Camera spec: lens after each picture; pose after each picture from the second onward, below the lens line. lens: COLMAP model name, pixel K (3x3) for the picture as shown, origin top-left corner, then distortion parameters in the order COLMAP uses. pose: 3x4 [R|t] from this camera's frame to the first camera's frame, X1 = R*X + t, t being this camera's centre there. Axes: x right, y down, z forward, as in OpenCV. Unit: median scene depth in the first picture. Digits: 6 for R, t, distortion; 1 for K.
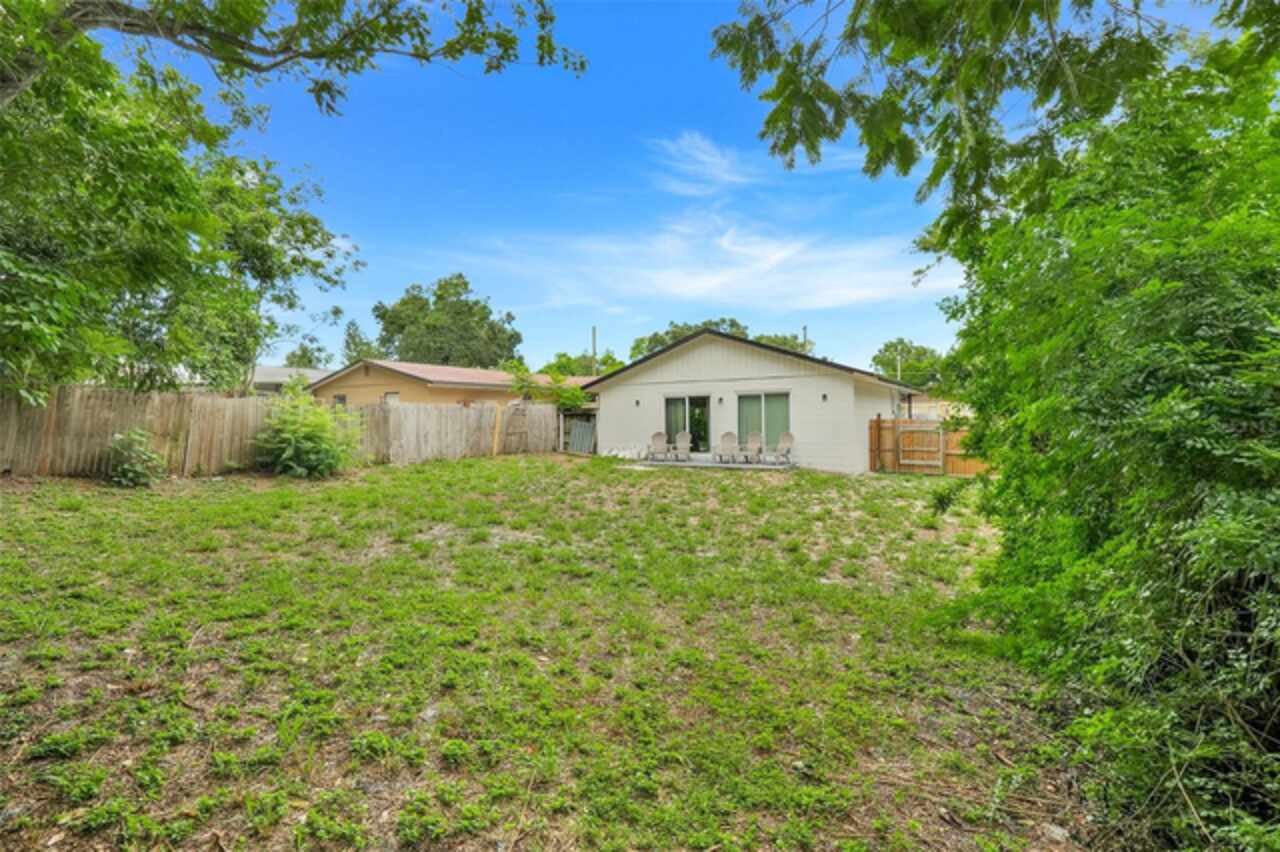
lens RADIAL K [[622.8, 0, 639.2], [0, 622.8, 426.6], [0, 0, 1]] dist [-0.001351, 0.000053]
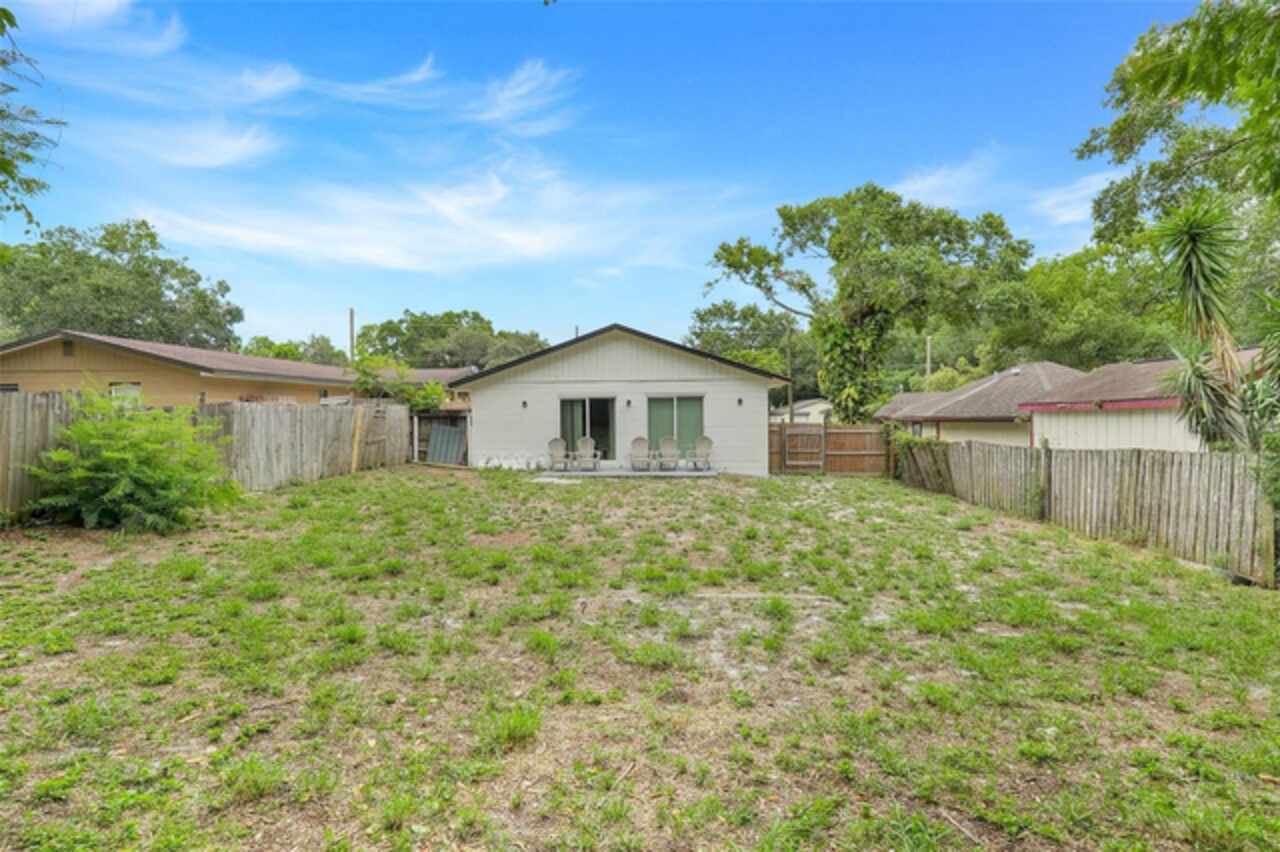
lens RADIAL K [[622.8, 0, 640.2], [0, 622.8, 423.2], [0, 0, 1]] dist [-0.001351, 0.000053]
pose [[0.877302, -0.003179, 0.479928, -0.274704], [0.003304, 0.999994, 0.000584, -0.011539], [-0.479927, 0.001073, 0.877308, 0.162004]]
